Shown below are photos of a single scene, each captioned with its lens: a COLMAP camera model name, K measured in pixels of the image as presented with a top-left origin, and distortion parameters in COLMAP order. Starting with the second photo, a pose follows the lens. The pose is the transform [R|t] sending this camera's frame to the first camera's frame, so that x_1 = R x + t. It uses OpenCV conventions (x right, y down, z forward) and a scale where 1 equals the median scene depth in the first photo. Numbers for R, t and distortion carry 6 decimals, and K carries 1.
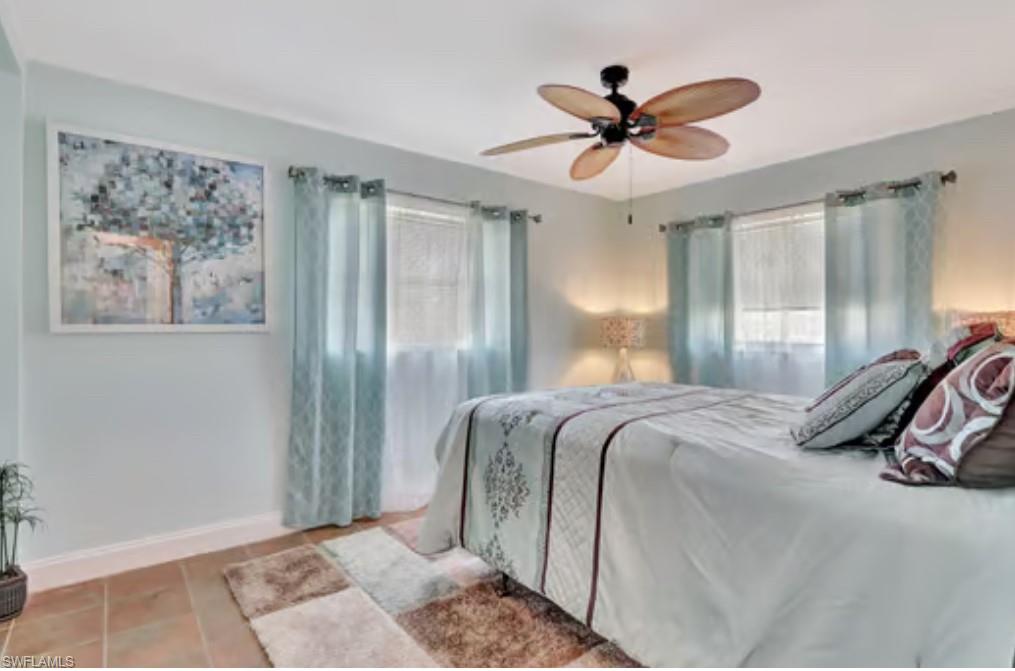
lens RADIAL K [[486.8, 0, 505.1], [0, 486.8, 326.3], [0, 0, 1]] dist [0.000528, 0.000106]
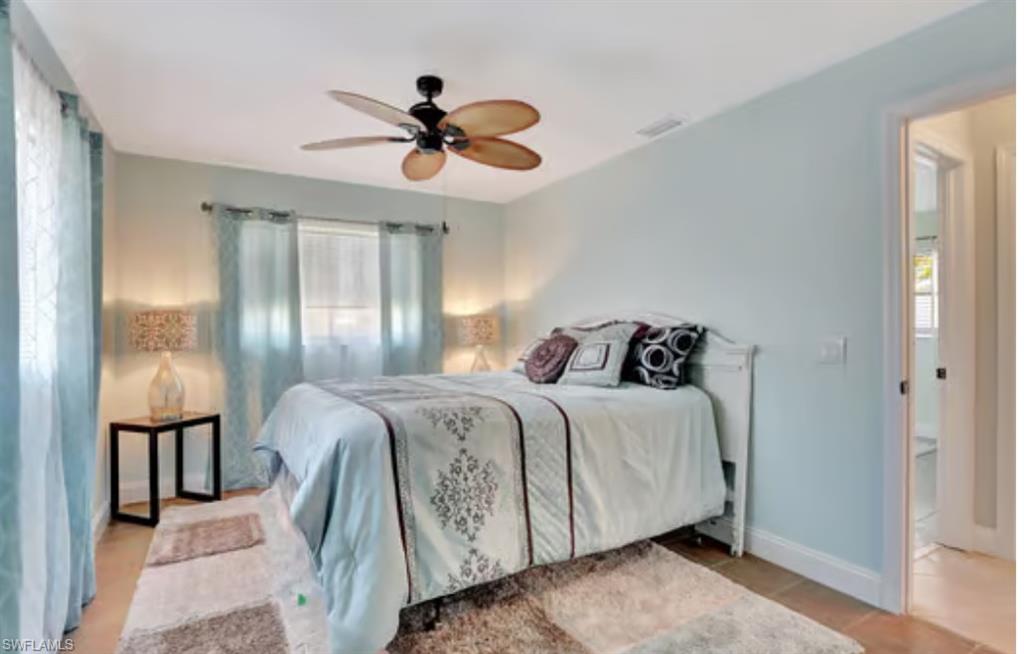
lens RADIAL K [[462.6, 0, 511.9], [0, 462.6, 320.7], [0, 0, 1]] dist [-0.000127, -0.000004]
pose [[0.189771, -0.000783, 0.981828, -0.608724], [0.003225, 0.999995, 0.000174, -0.003685], [-0.981823, 0.003133, 0.189773, 0.532935]]
